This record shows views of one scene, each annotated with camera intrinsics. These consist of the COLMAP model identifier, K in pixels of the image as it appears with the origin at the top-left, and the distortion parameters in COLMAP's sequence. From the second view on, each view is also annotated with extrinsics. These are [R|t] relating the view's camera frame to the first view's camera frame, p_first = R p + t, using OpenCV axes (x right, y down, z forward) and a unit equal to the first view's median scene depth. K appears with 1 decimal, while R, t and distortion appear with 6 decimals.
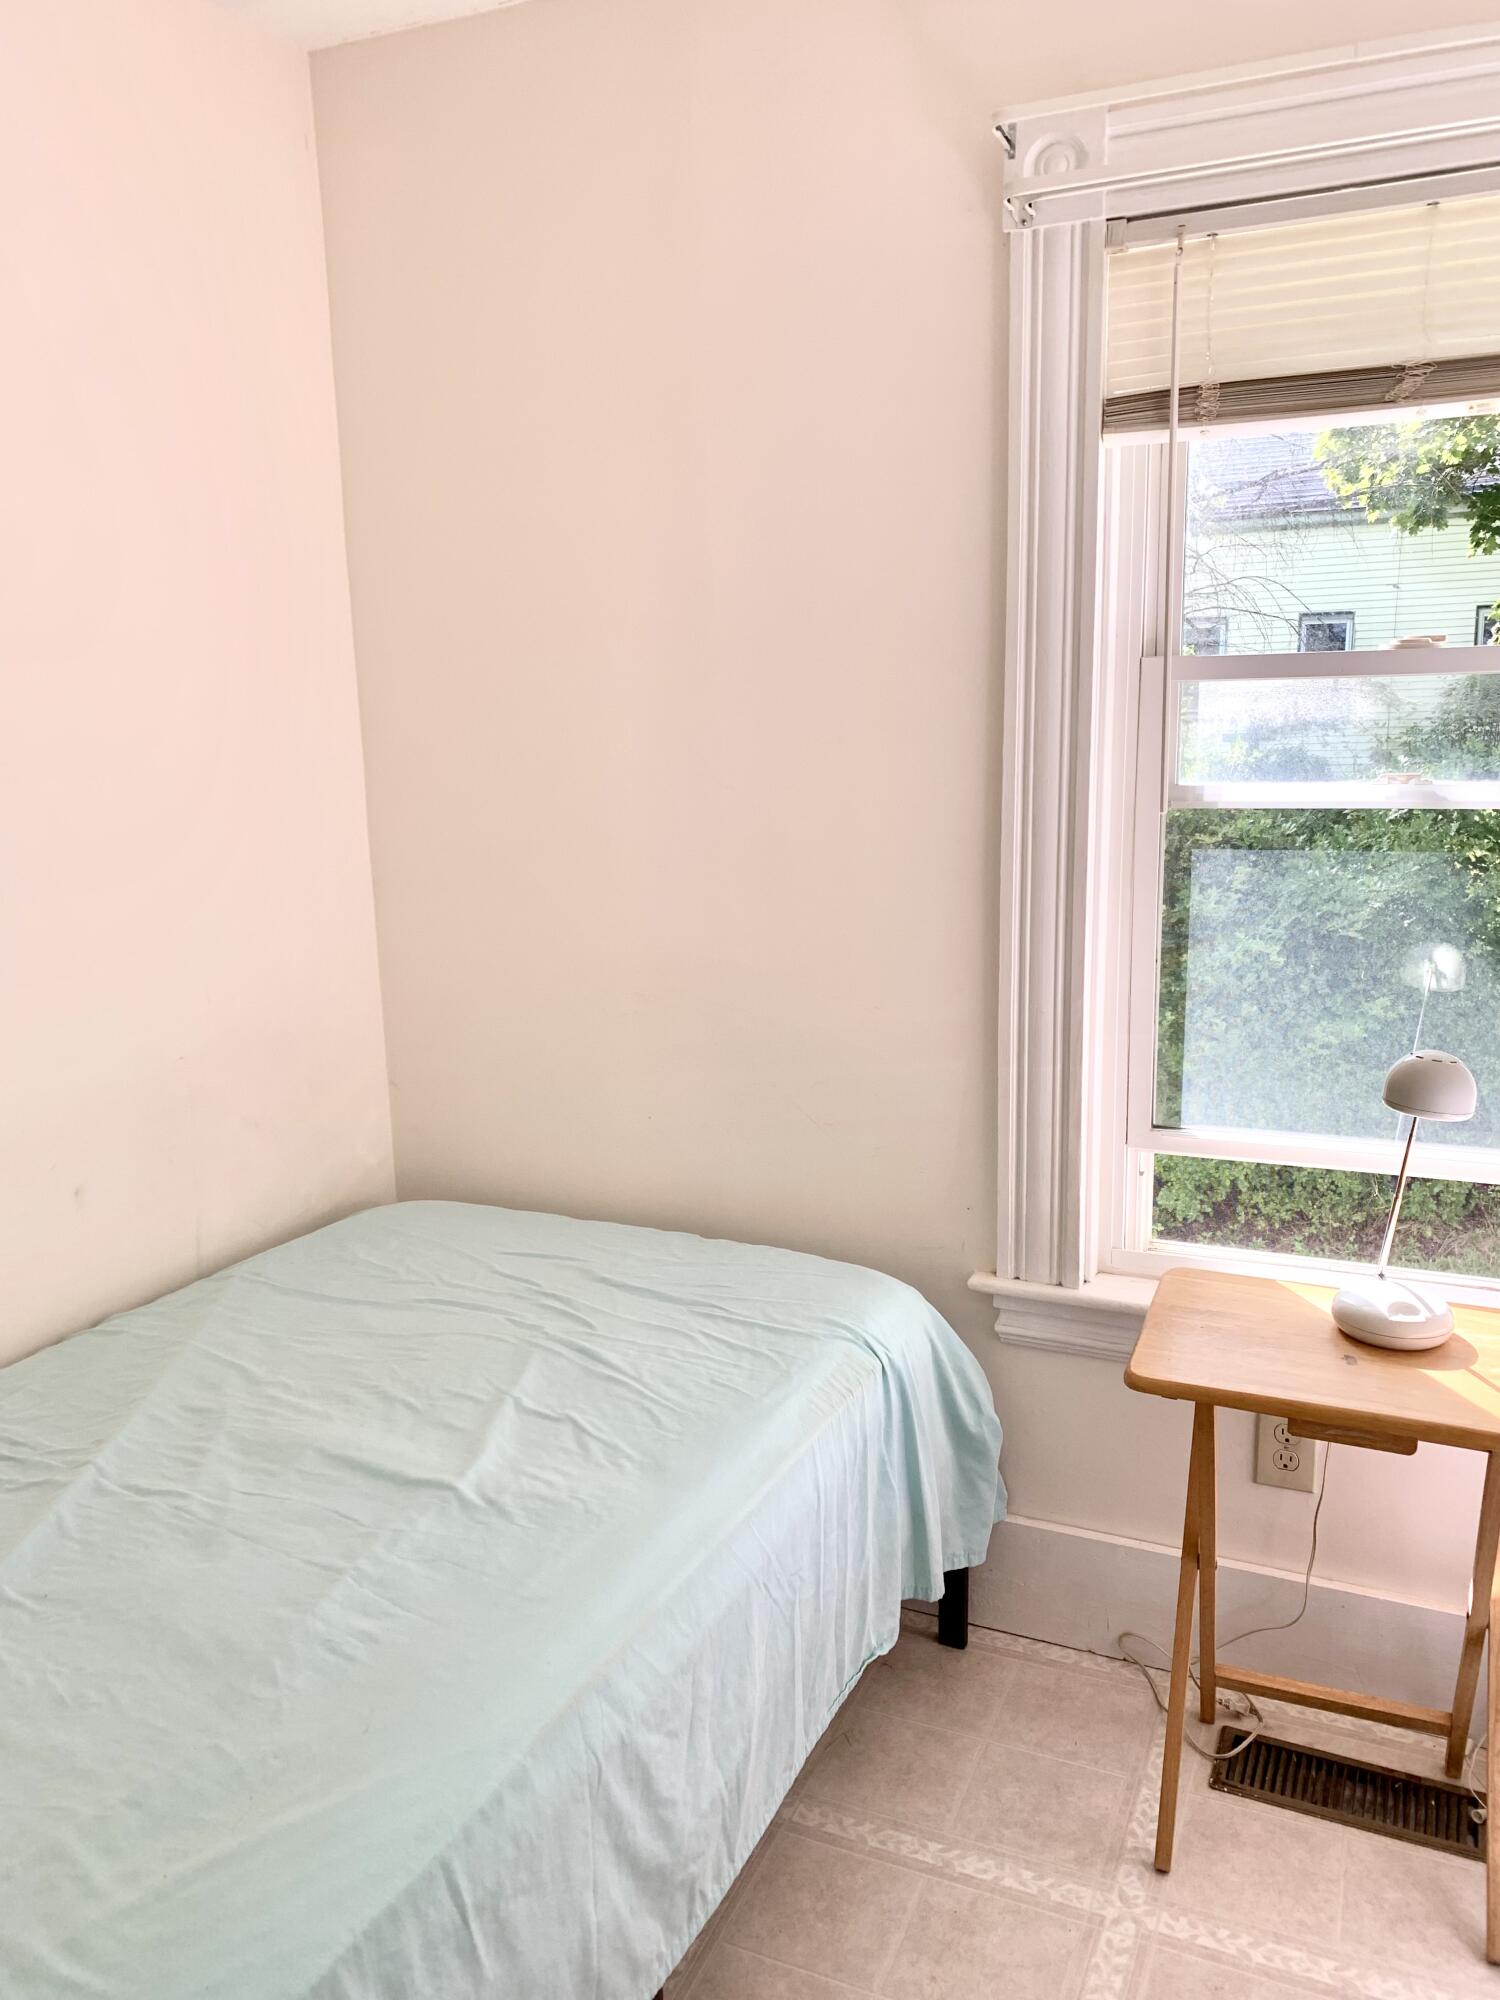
lens RADIAL K [[1555.3, 0, 726.2], [0, 1555.3, 997.2], [0, 0, 1]] dist [0.010848, -0.001661]
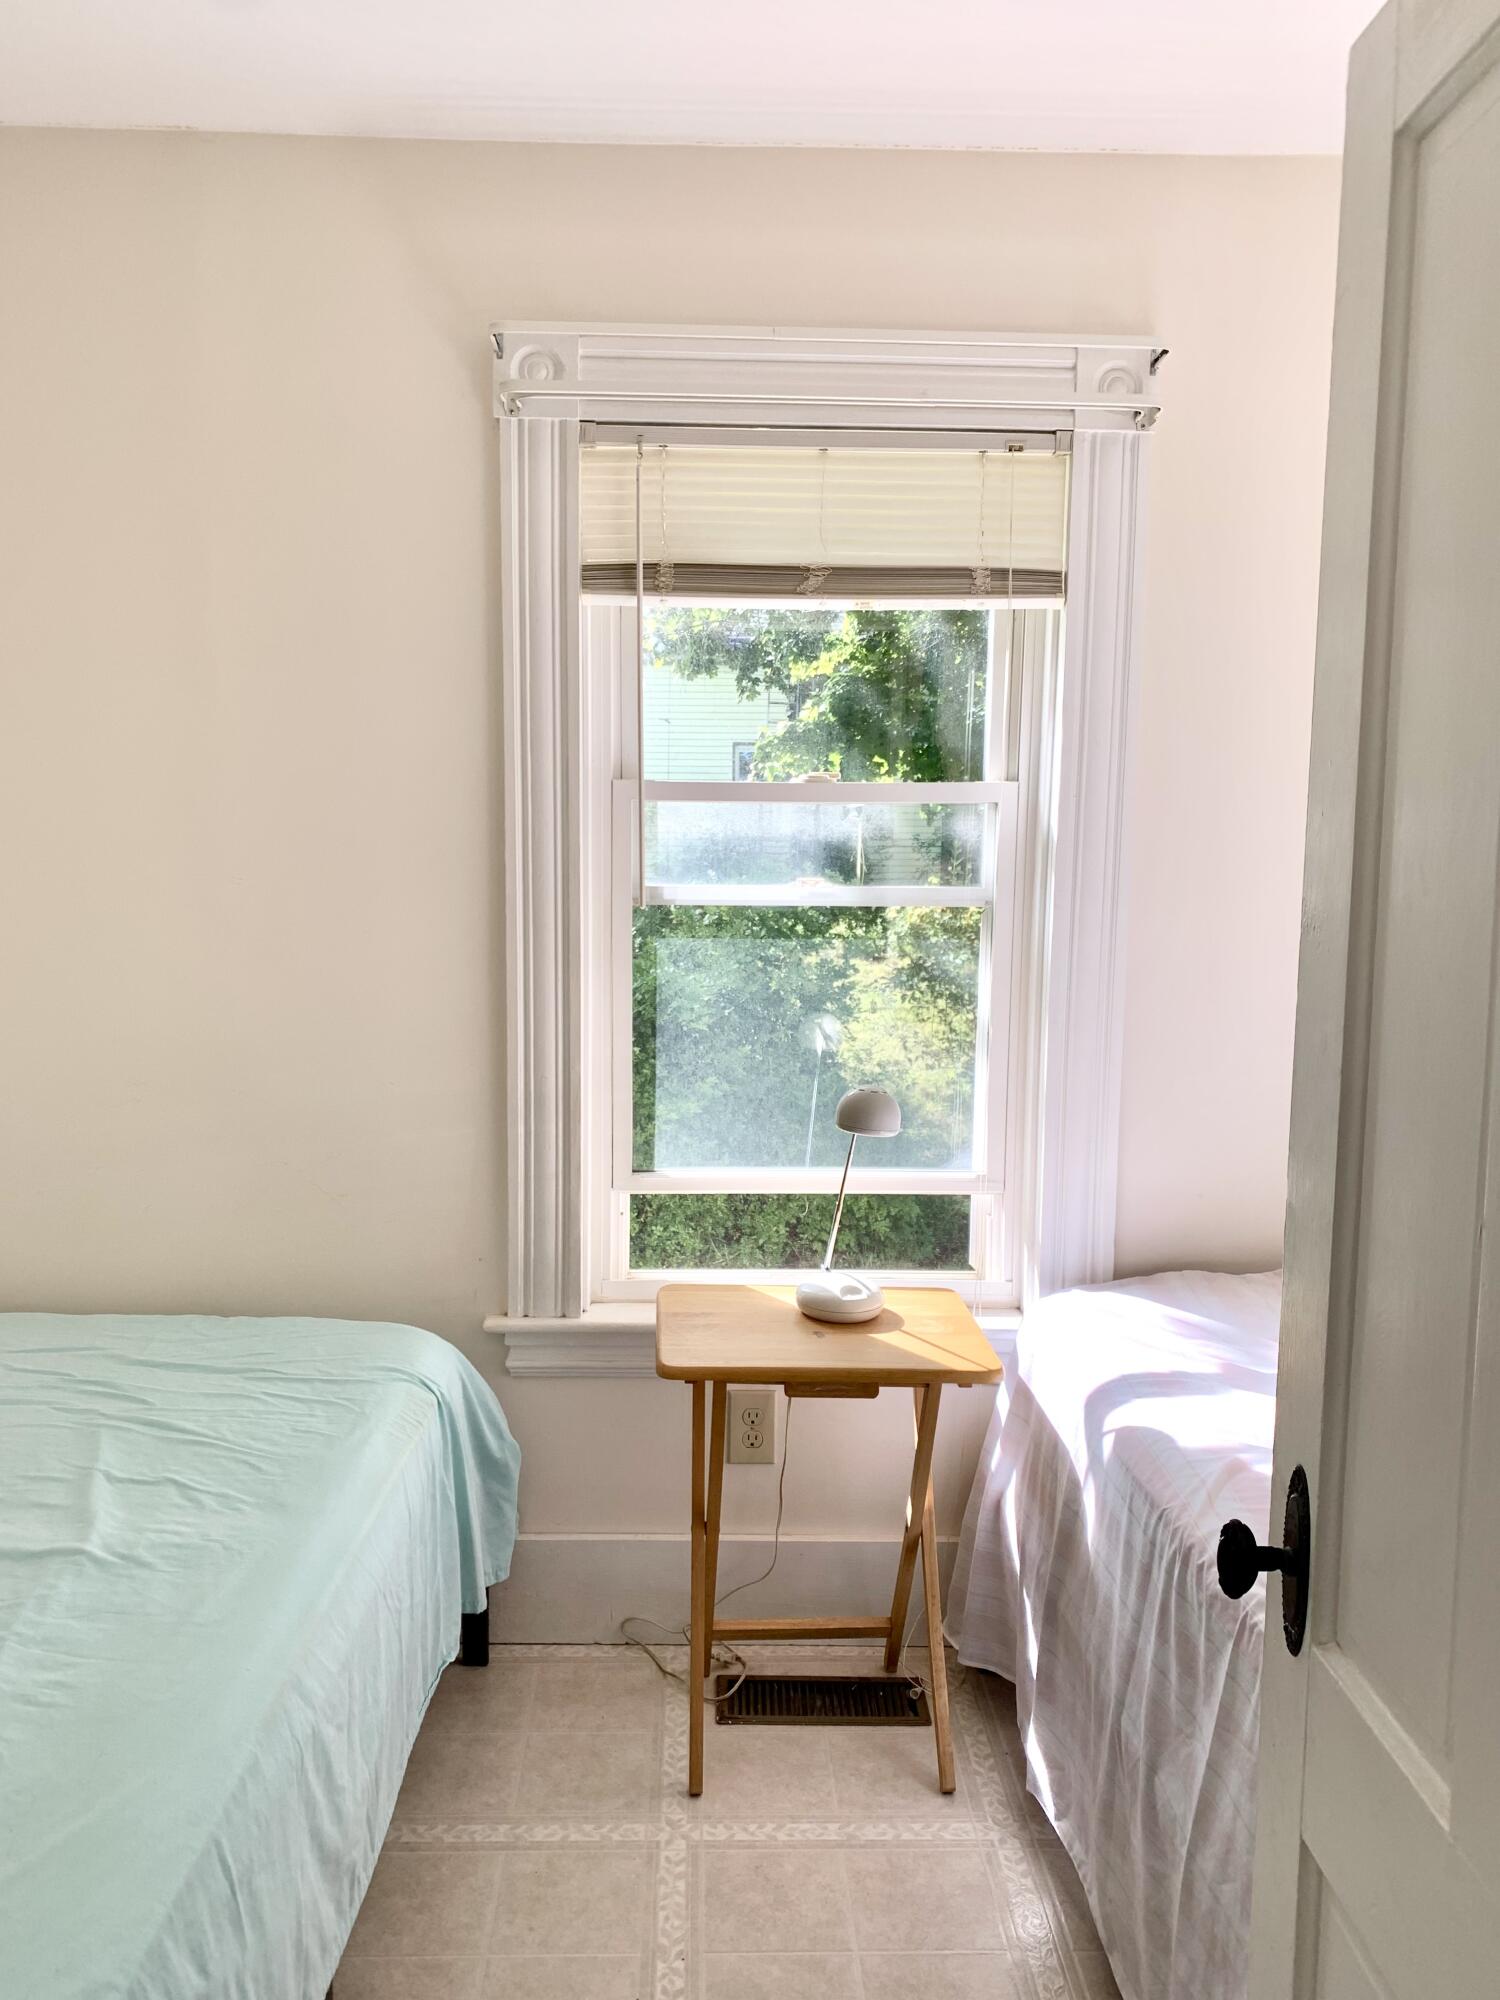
lens RADIAL K [[1557.0, 0, 730.8], [0, 1557.0, 1003.4], [0, 0, 1]] dist [0.009909, -0.009346]
pose [[0.899773, -0.022491, 0.435778, -0.192663], [0.051711, 0.997130, -0.055306, 0.028005], [-0.433284, 0.072297, 0.898353, -0.112466]]
